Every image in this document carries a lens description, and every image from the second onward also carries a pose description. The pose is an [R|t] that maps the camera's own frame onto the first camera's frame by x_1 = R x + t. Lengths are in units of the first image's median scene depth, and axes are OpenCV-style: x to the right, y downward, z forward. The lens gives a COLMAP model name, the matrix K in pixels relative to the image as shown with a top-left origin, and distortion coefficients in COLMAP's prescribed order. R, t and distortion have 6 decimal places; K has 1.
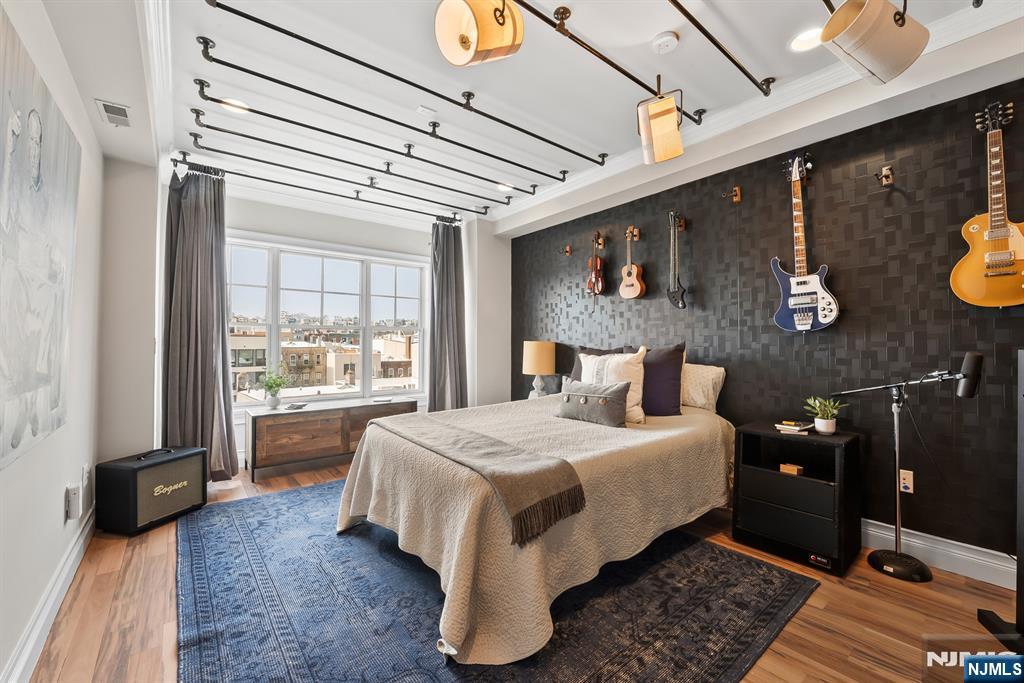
lens RADIAL K [[409.7, 0, 513.2], [0, 409.7, 337.3], [0, 0, 1]] dist [-0.005669, -0.001272]
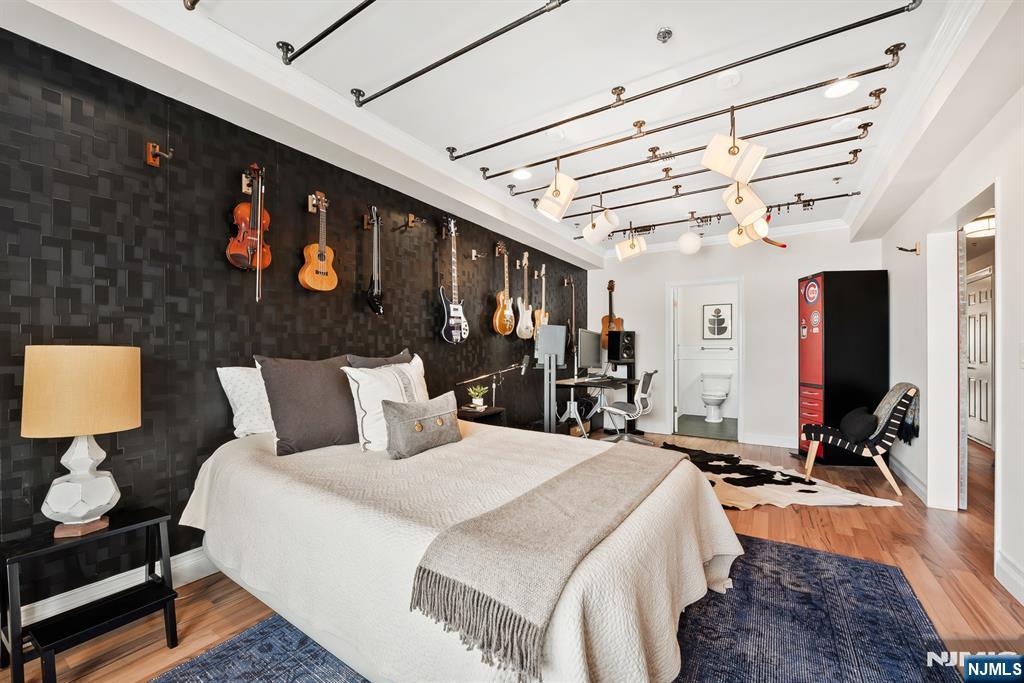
lens RADIAL K [[409.7, 0, 512.8], [0, 409.7, 349.1], [0, 0, 1]] dist [-0.005669, -0.001272]
pose [[-0.303405, 0.003848, 0.952854, -0.727402], [-0.016257, 0.999825, -0.009214, 0.017335], [-0.952723, -0.018286, -0.303289, 1.240529]]
